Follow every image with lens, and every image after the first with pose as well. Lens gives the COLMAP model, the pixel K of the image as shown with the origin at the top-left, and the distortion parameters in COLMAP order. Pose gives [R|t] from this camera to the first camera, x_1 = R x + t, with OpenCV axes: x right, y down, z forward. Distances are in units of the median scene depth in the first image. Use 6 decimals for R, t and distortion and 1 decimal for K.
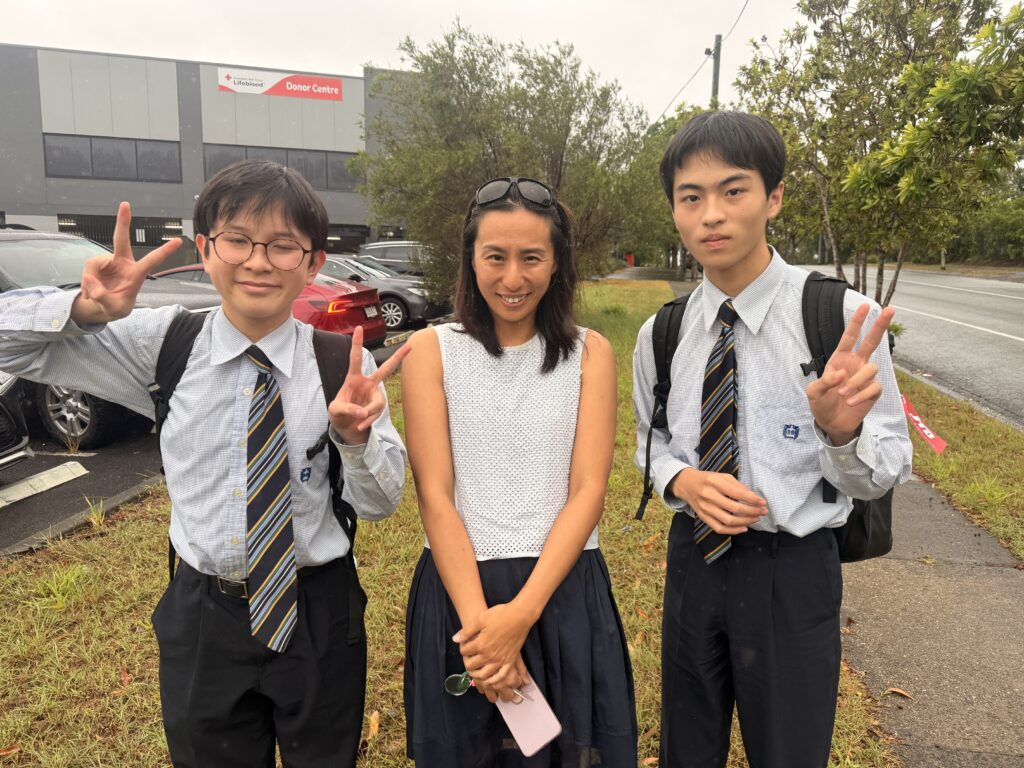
lens RADIAL K [[704.7, 0, 507.8], [0, 704.7, 385.2], [0, 0, 1]] dist [0.016810, -0.030841]
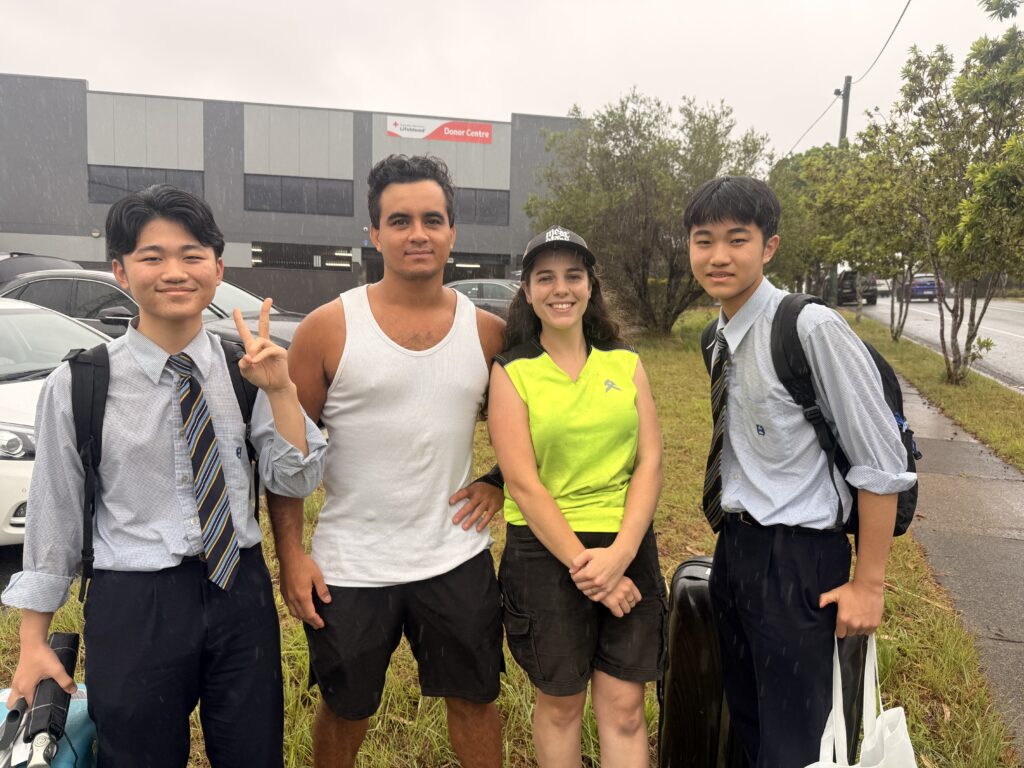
lens RADIAL K [[704.7, 0, 517.7], [0, 704.7, 394.7], [0, 0, 1]] dist [0.016810, -0.030841]
pose [[0.989185, 0.037522, -0.141794, -0.021251], [-0.041257, 0.998872, -0.023495, 0.021113], [0.140752, 0.029091, 0.989617, -0.094334]]
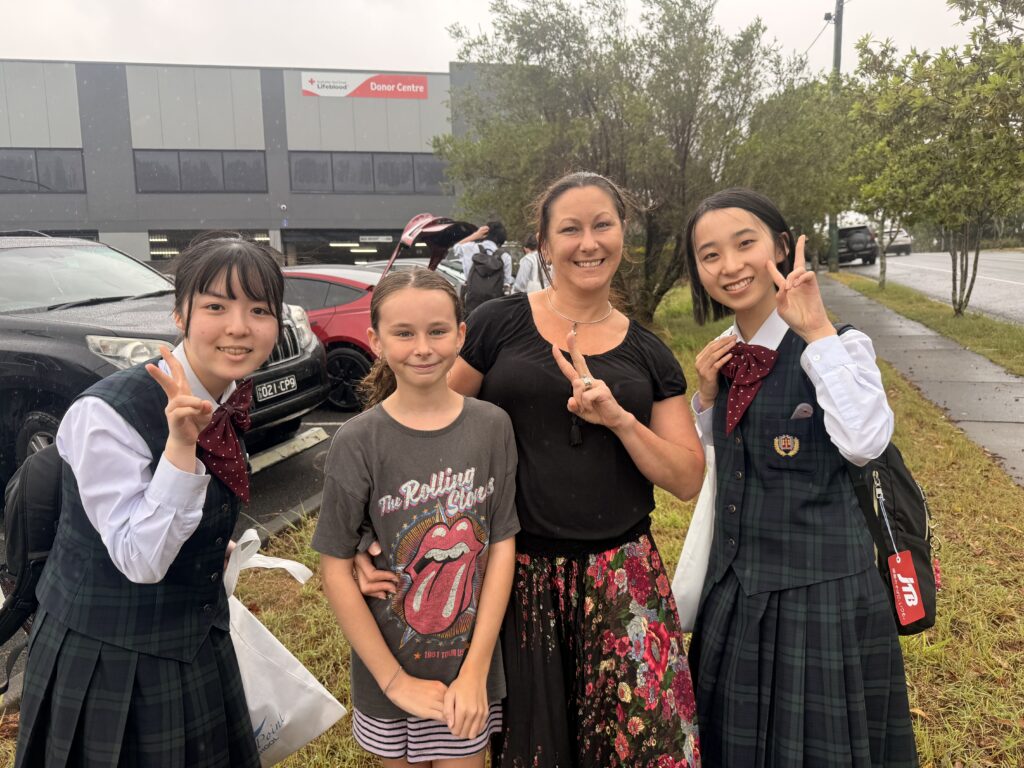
lens RADIAL K [[704.7, 0, 514.3], [0, 704.7, 388.5], [0, 0, 1]] dist [0.016810, -0.030841]
pose [[0.992934, -0.017788, -0.117331, -0.014215], [0.017856, 0.999840, -0.000468, -0.009952], [0.117321, -0.001630, 0.993093, 0.070886]]
